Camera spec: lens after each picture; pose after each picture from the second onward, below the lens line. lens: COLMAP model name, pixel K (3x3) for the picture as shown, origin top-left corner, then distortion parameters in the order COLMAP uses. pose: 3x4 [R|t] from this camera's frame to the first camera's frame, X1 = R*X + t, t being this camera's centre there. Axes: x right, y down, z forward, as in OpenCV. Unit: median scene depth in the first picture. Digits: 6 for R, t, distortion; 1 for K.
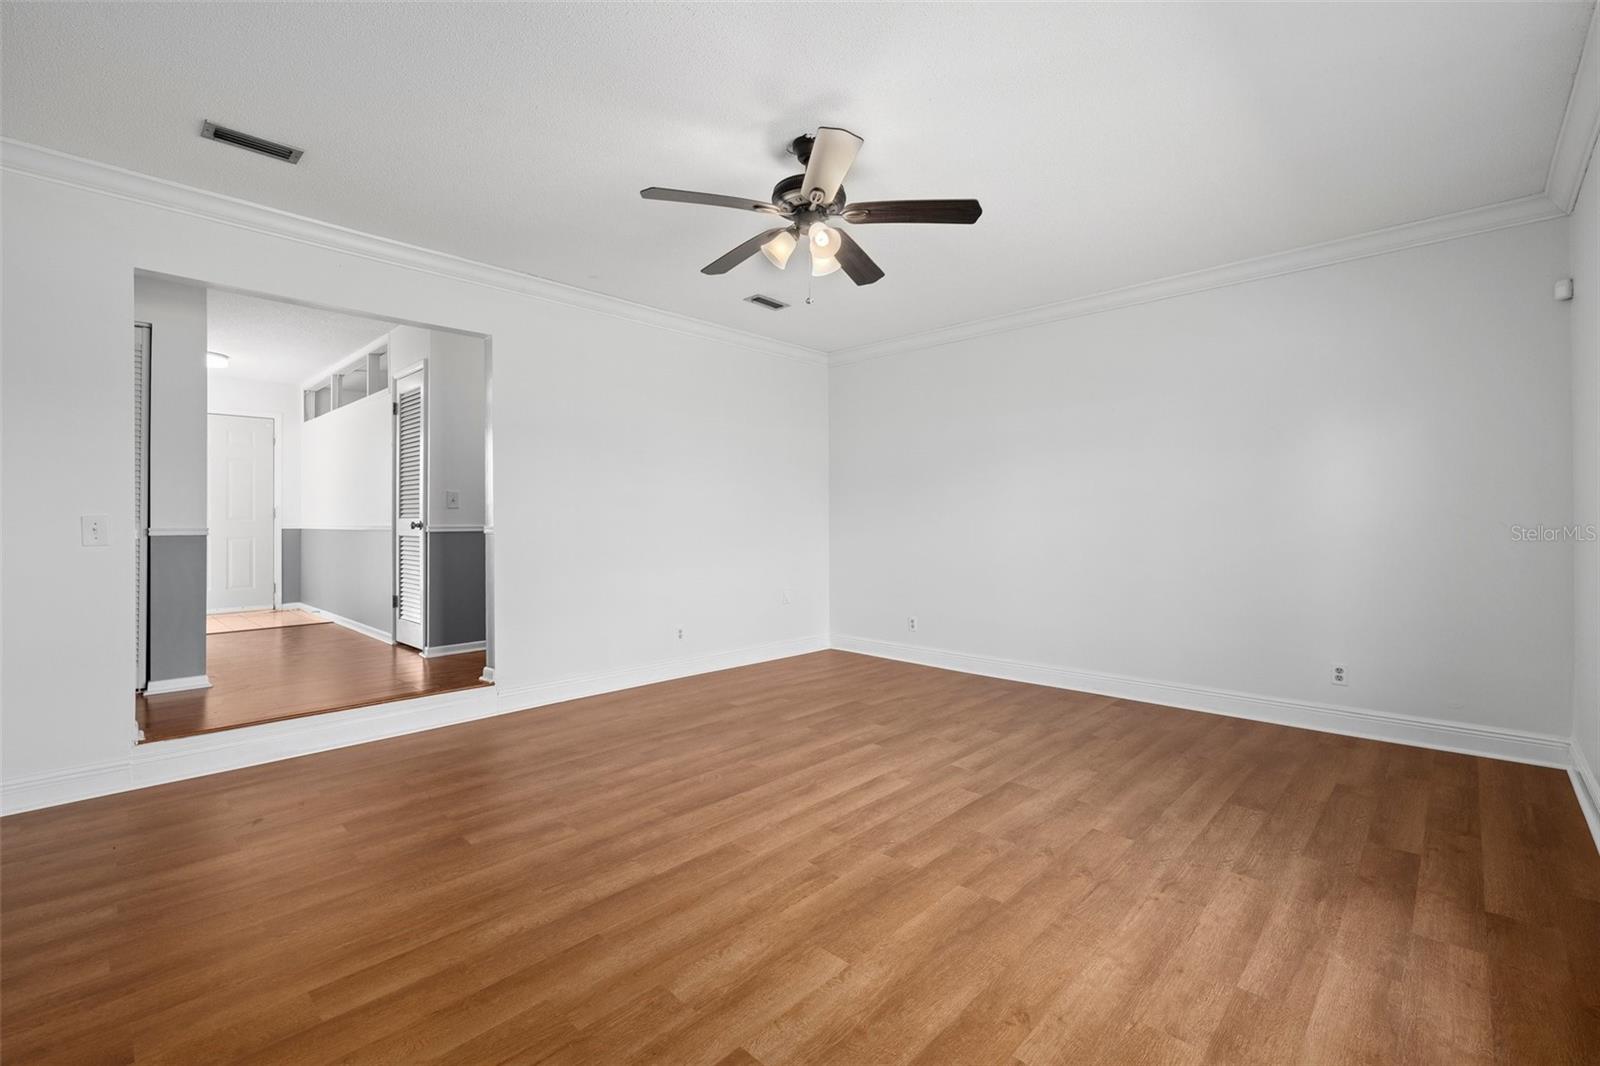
lens RADIAL K [[695.9, 0, 804.7], [0, 695.9, 528.1], [0, 0, 1]] dist [0.002120, -0.000074]
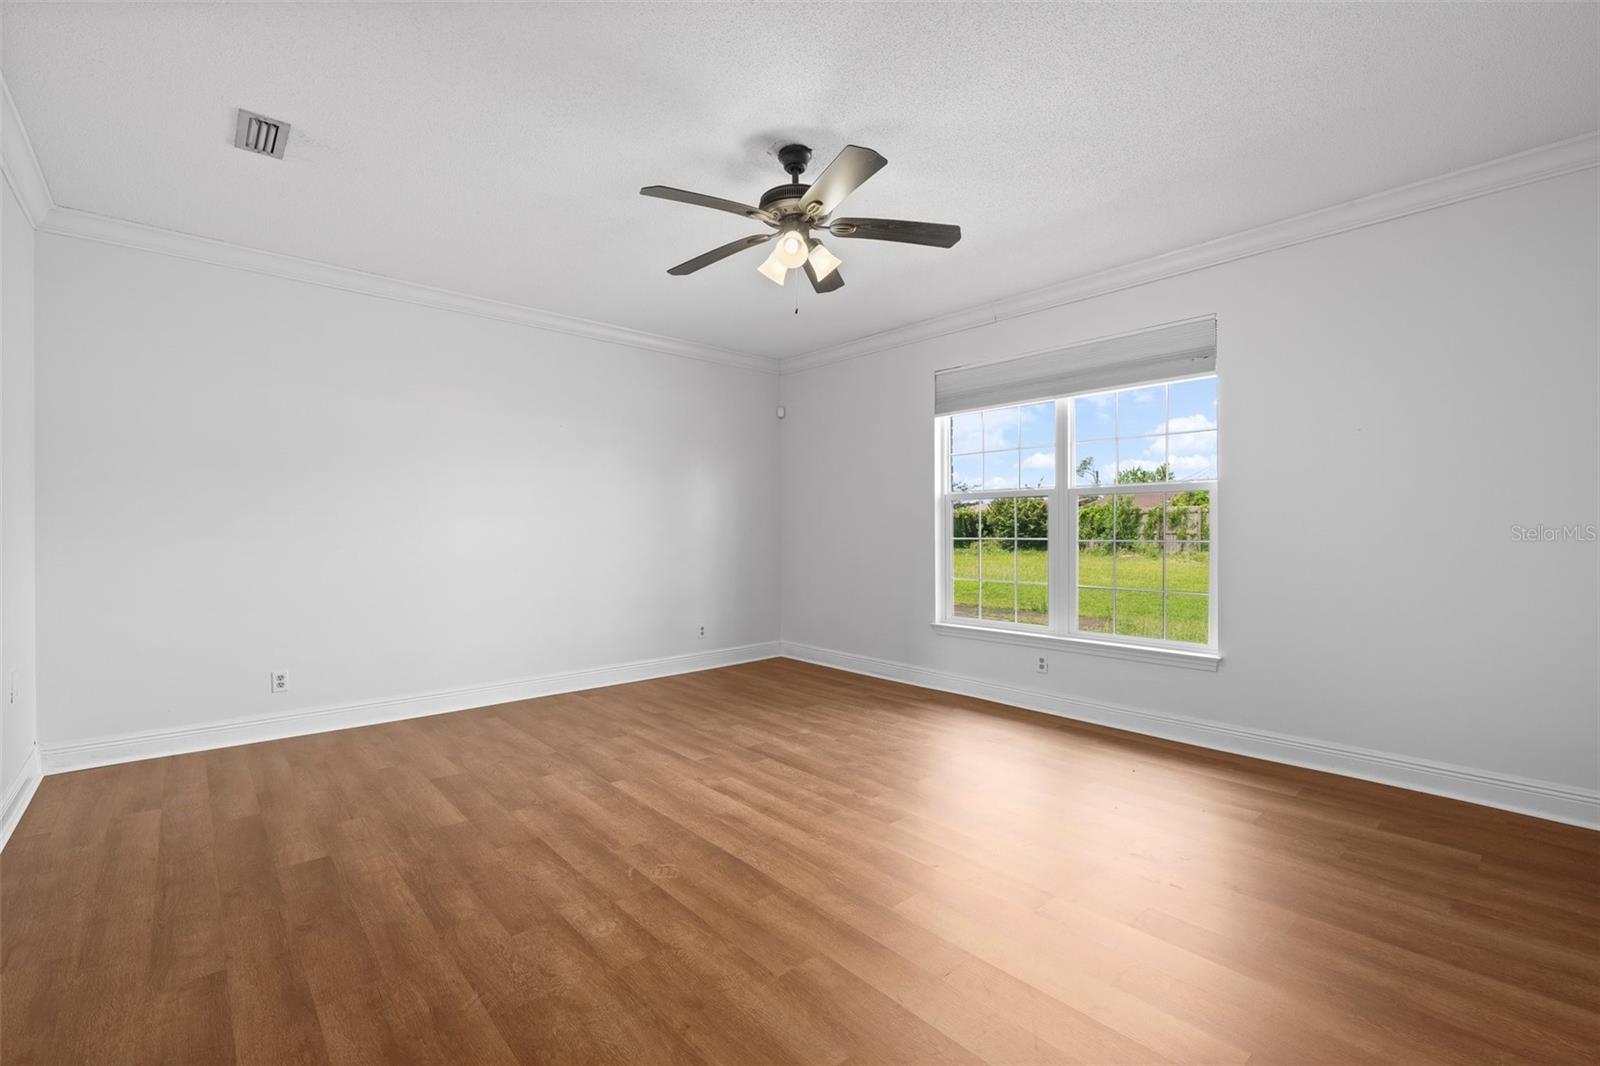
lens RADIAL K [[695.9, 0, 811.6], [0, 695.9, 529.0], [0, 0, 1]] dist [0.002120, -0.000074]
pose [[0.085869, -0.000512, 0.996306, -0.817421], [0.016900, 0.999857, -0.000943, -0.001401], [-0.996163, 0.016918, 0.085865, 0.737373]]
